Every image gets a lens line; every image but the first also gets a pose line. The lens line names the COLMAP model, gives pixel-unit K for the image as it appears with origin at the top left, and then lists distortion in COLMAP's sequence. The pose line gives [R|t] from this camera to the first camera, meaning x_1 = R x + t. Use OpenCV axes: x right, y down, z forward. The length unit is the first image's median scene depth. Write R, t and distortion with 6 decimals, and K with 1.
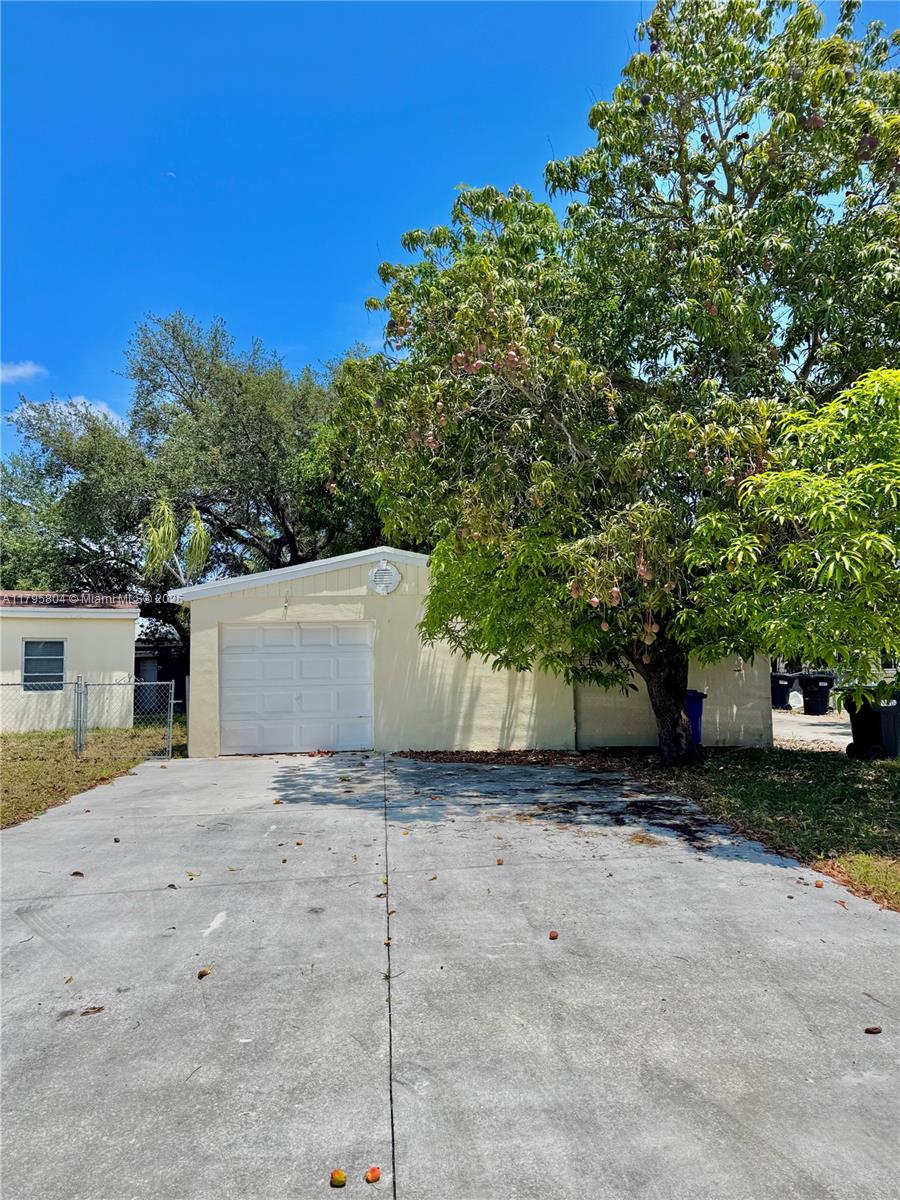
lens RADIAL K [[826.9, 0, 451.9], [0, 826.9, 598.8], [0, 0, 1]] dist [0.046078, -0.012585]
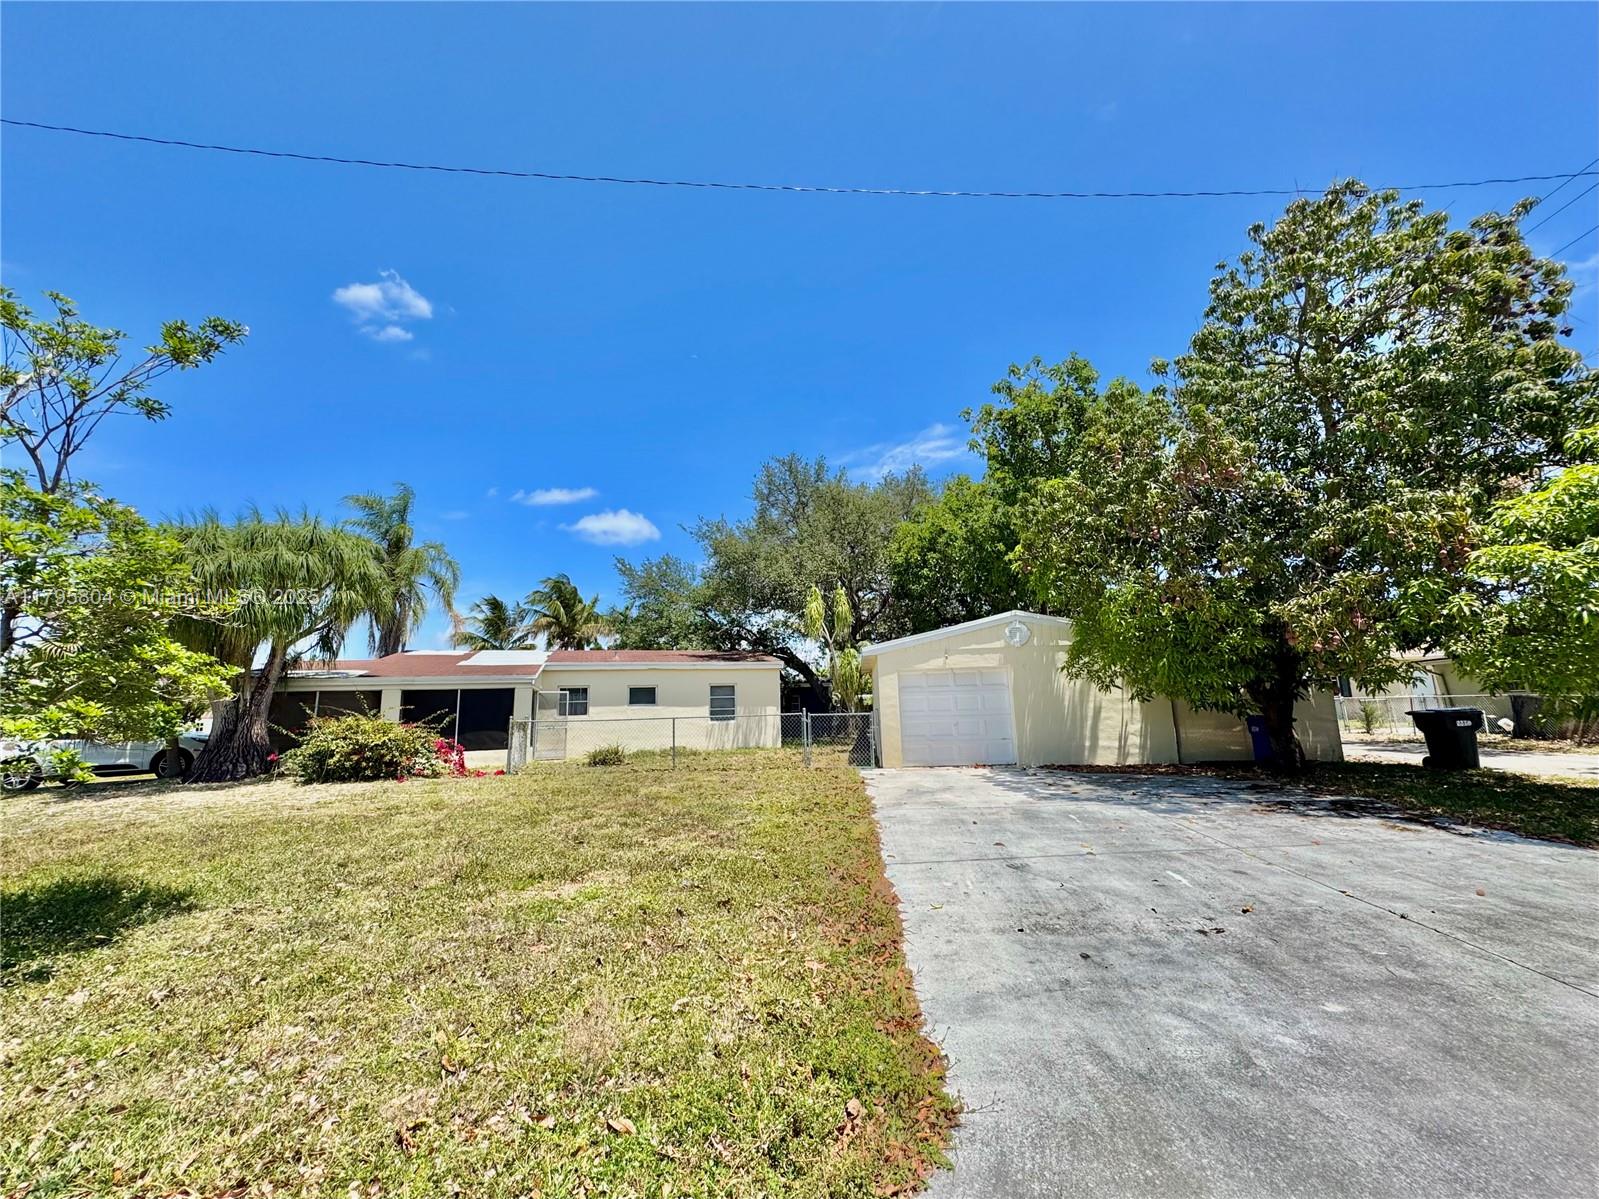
lens RADIAL K [[639.2, 0, 798.4], [0, 639.2, 608.3], [0, 0, 1]] dist [-0.000251, 0.000167]
pose [[0.989813, -0.031048, -0.138950, -0.288873], [0.021900, 0.997520, -0.066887, -0.005342], [0.140682, 0.063162, 0.988038, -0.074907]]
